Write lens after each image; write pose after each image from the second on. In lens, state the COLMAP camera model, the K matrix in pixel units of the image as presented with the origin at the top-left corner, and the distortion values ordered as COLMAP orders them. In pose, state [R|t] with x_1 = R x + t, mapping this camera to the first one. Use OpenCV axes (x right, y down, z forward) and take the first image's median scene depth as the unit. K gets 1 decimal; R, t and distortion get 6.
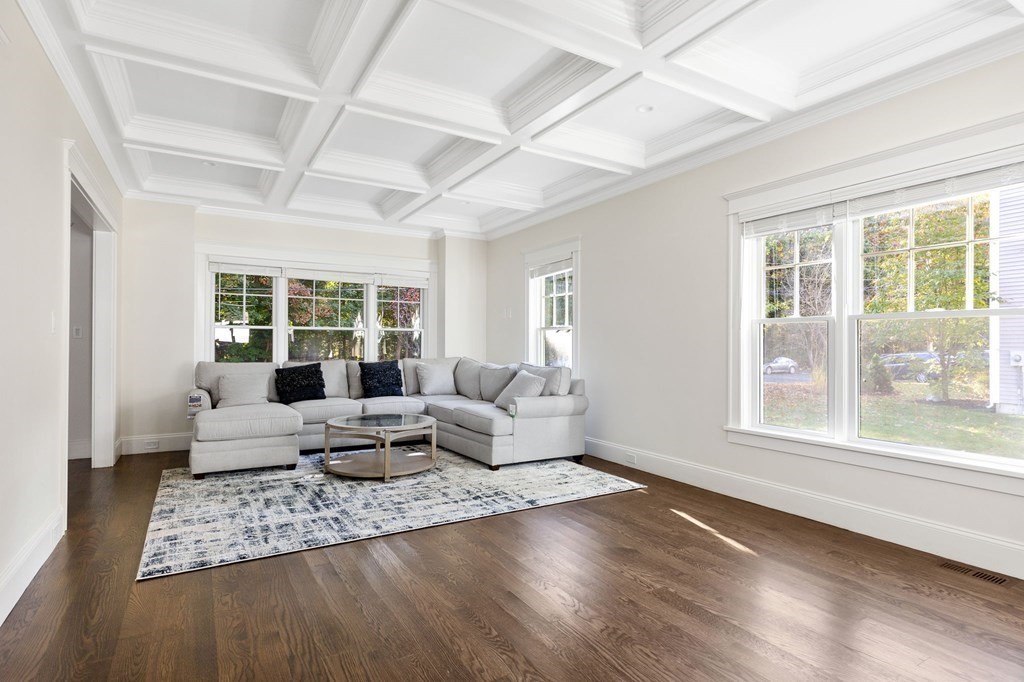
lens RADIAL K [[524.8, 0, 512.0], [0, 524.8, 348.1], [0, 0, 1]] dist [-0.006580, -0.001255]
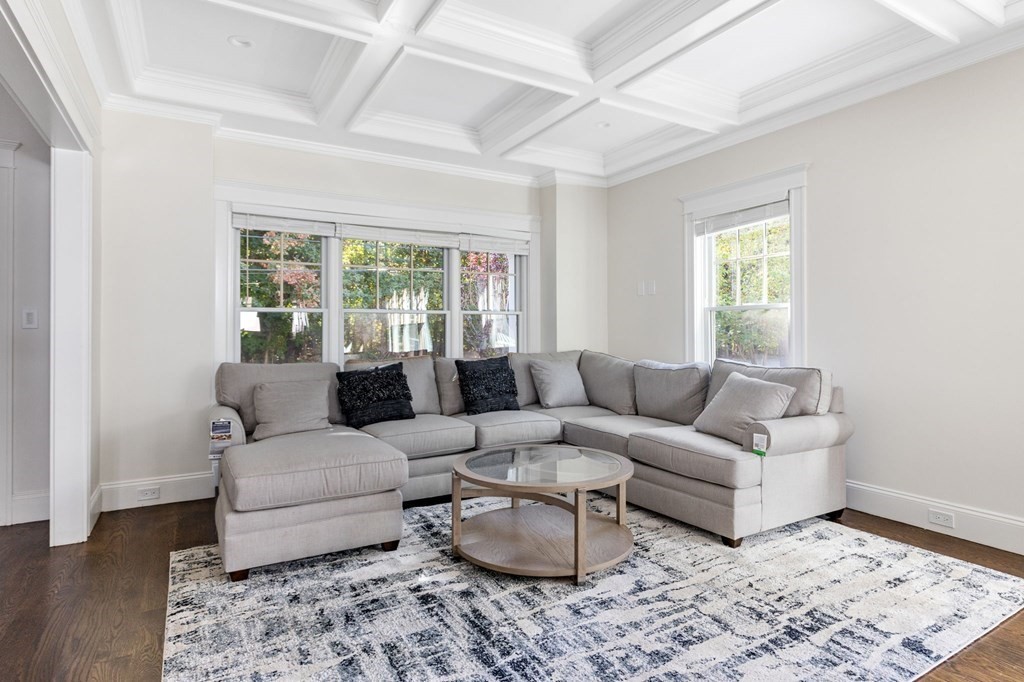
lens RADIAL K [[551.2, 0, 512.2], [0, 551.2, 330.2], [0, 0, 1]] dist [-0.002788, 0.000546]
pose [[0.999929, -0.009521, -0.007160, -0.262669], [0.009455, 0.999912, -0.009253, -0.005576], [0.007247, 0.009185, 0.999932, 0.362625]]
